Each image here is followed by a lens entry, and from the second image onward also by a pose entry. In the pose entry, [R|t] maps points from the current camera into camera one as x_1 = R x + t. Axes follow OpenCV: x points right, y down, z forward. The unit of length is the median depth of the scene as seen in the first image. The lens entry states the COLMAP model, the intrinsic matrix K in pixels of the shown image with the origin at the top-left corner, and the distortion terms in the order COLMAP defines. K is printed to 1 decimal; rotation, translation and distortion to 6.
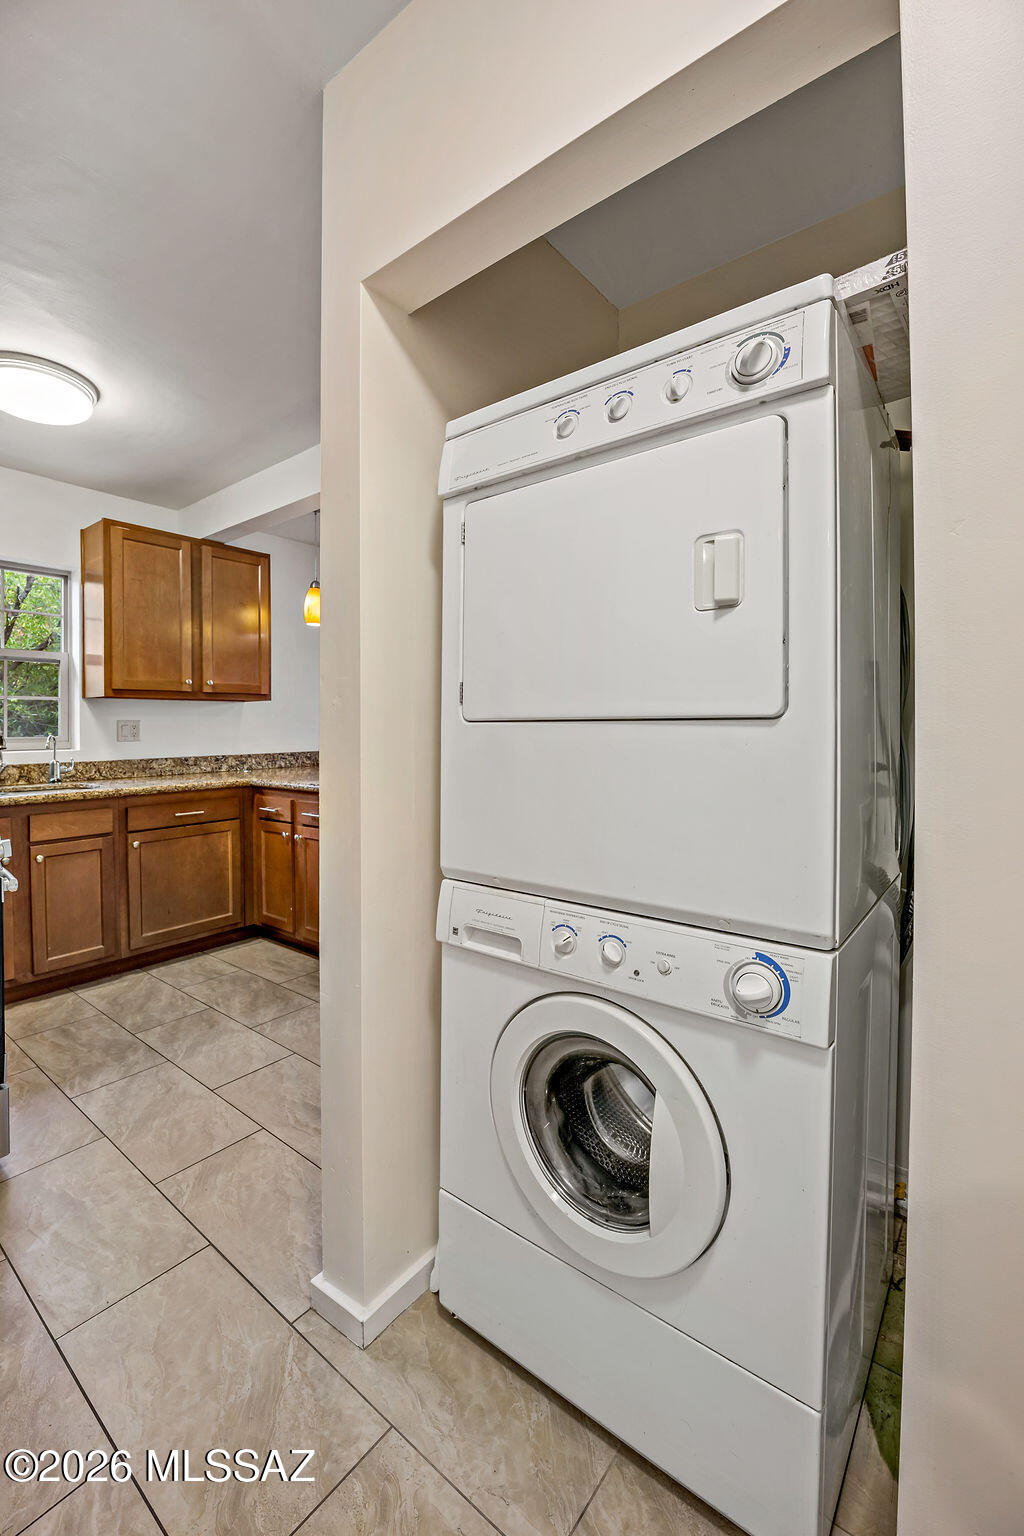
lens RADIAL K [[628.1, 0, 526.9], [0, 628.1, 755.2], [0, 0, 1]] dist [-0.024488, 0.000817]
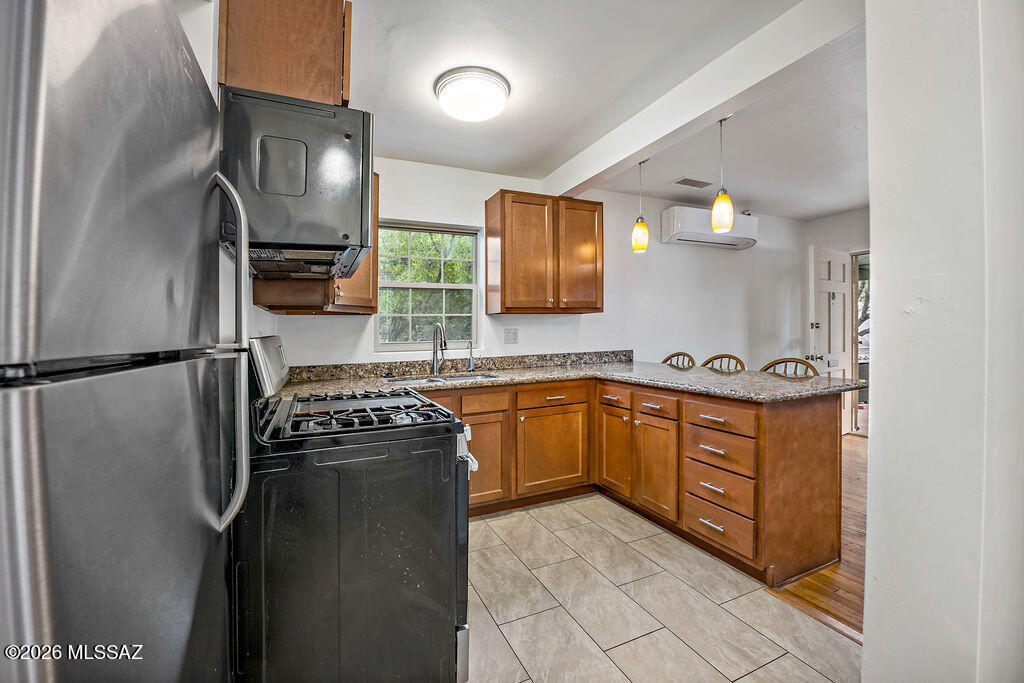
lens RADIAL K [[418.7, 0, 501.4], [0, 418.7, 342.7], [0, 0, 1]] dist [-0.024488, 0.000817]
pose [[0.869082, 0.000586, -0.494667, -0.190166], [-0.007112, 0.999911, -0.011310, -0.013667], [0.494616, 0.013348, 0.869009, 0.150935]]
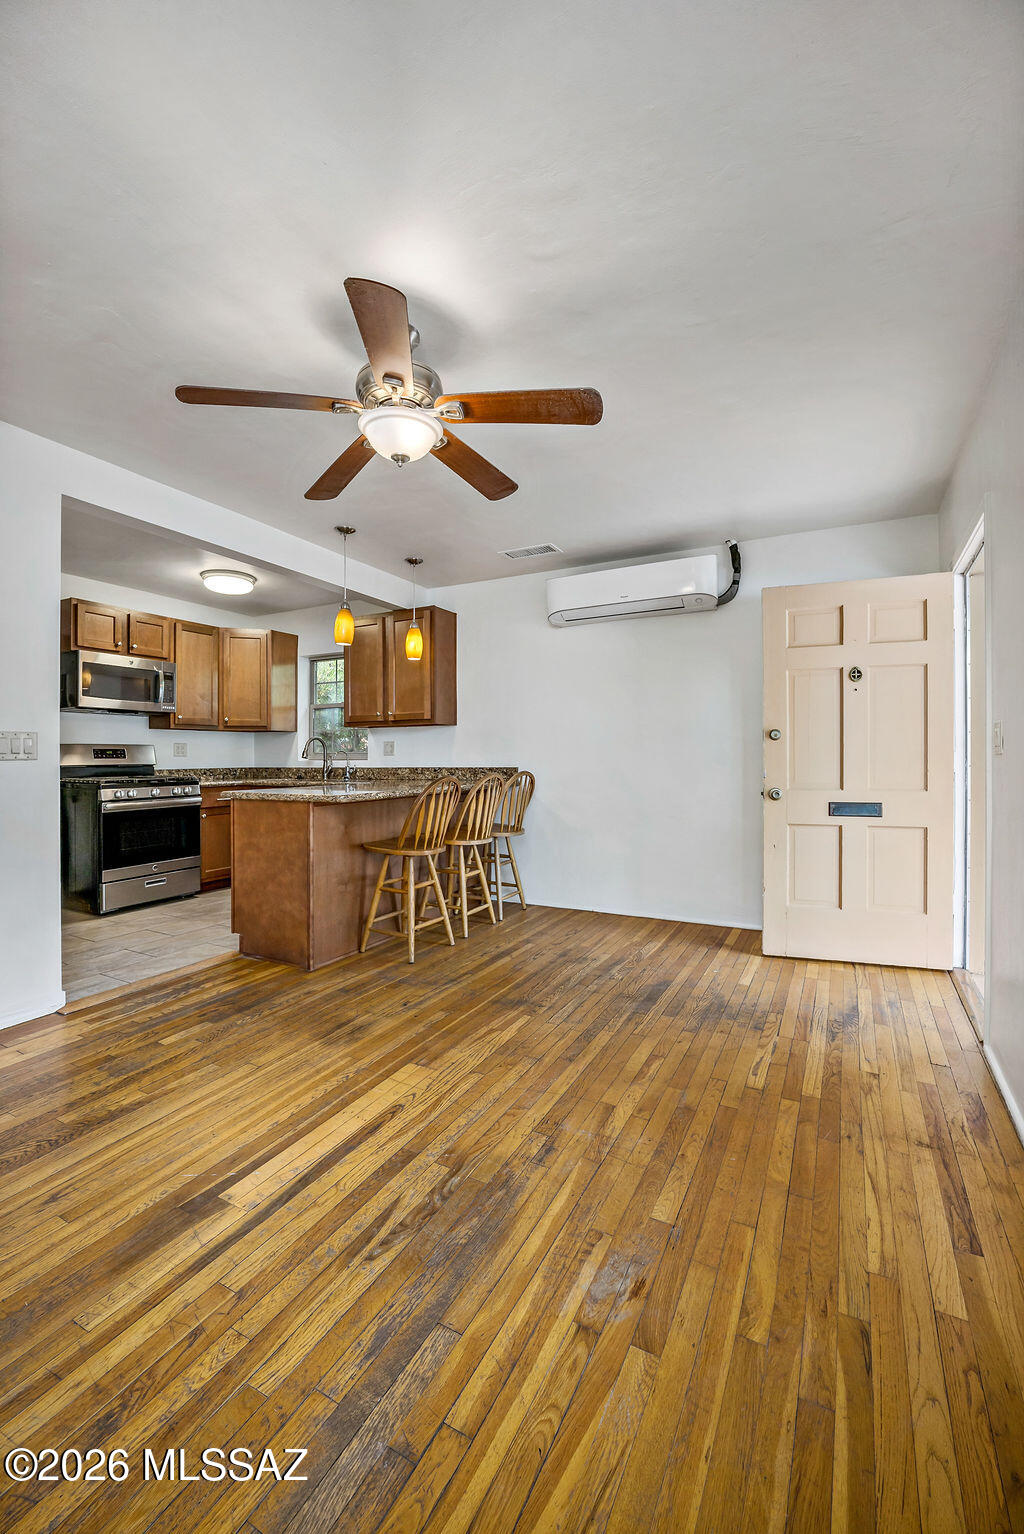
lens RADIAL K [[627.3, 0, 509.6], [0, 627.3, 758.6], [0, 0, 1]] dist [-0.024488, 0.000817]
pose [[0.138948, 0.004244, -0.990291, 0.994258], [-0.044385, 0.999013, -0.001946, -0.026945], [0.989305, 0.044225, 0.138999, 1.164091]]
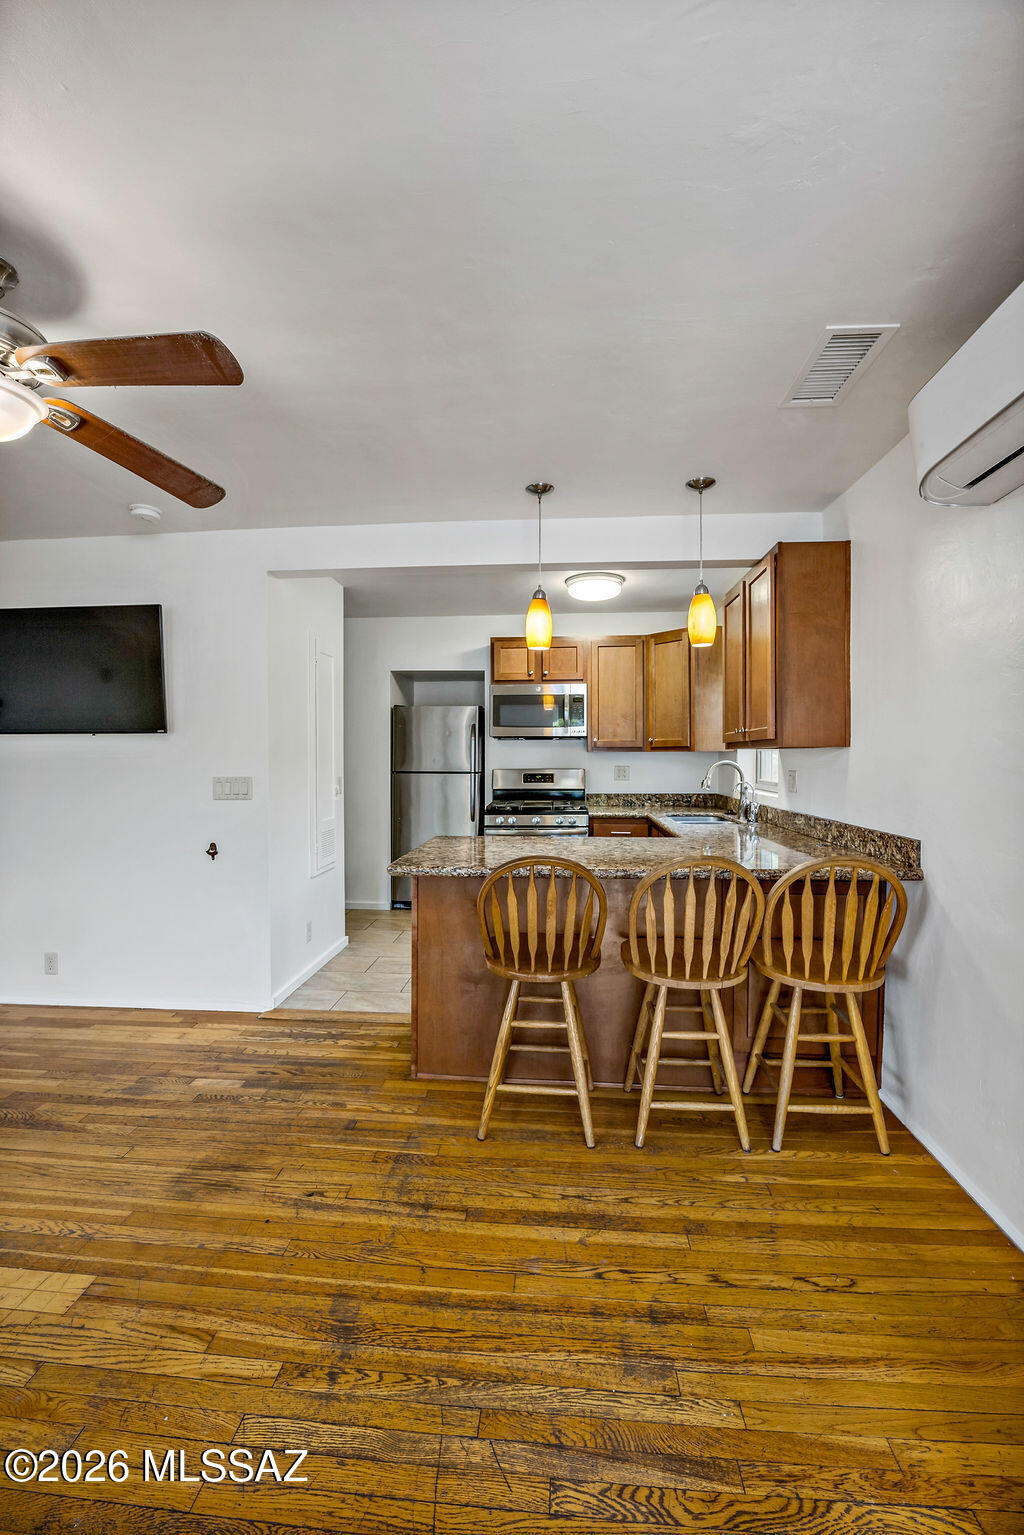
lens RADIAL K [[627.7, 0, 516.6], [0, 627.7, 759.0], [0, 0, 1]] dist [-0.024488, 0.000817]
pose [[-0.850422, 0.005441, -0.526072, 0.250475], [-0.021728, 0.998730, 0.045454, -0.118158], [0.525652, 0.050086, -0.849224, 1.731041]]
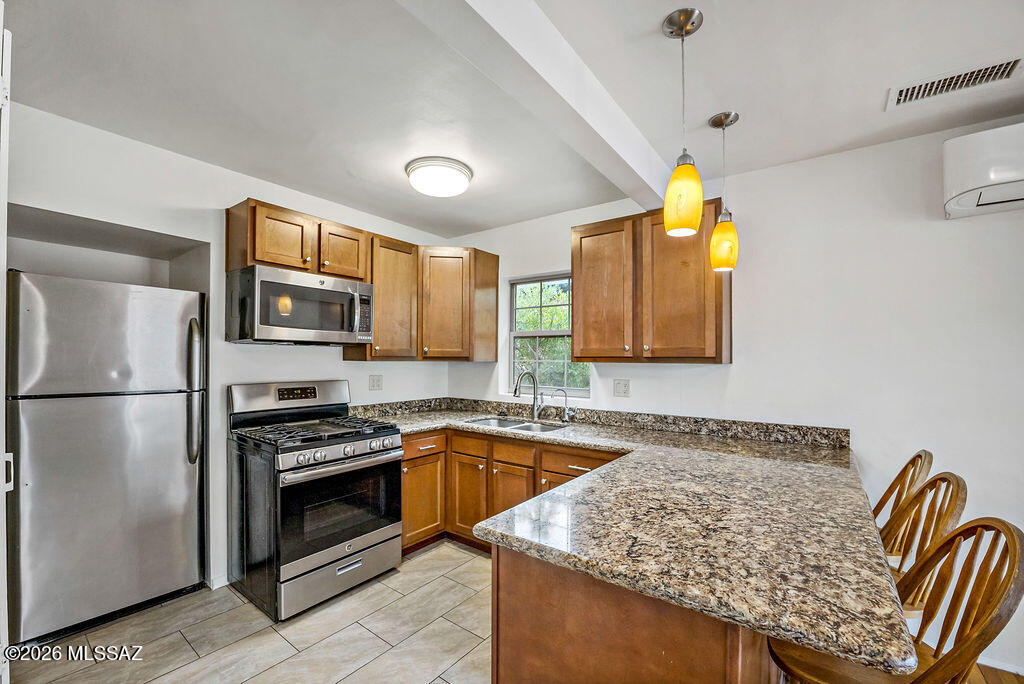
lens RADIAL K [[418.7, 0, 513.8], [0, 418.7, 363.9], [0, 0, 1]] dist [-0.024488, 0.000817]
pose [[-0.005985, 0.013077, -0.999897, 0.202739], [-0.055147, 0.998389, 0.013388, -0.093315], [0.998460, 0.055221, -0.005254, 0.848956]]
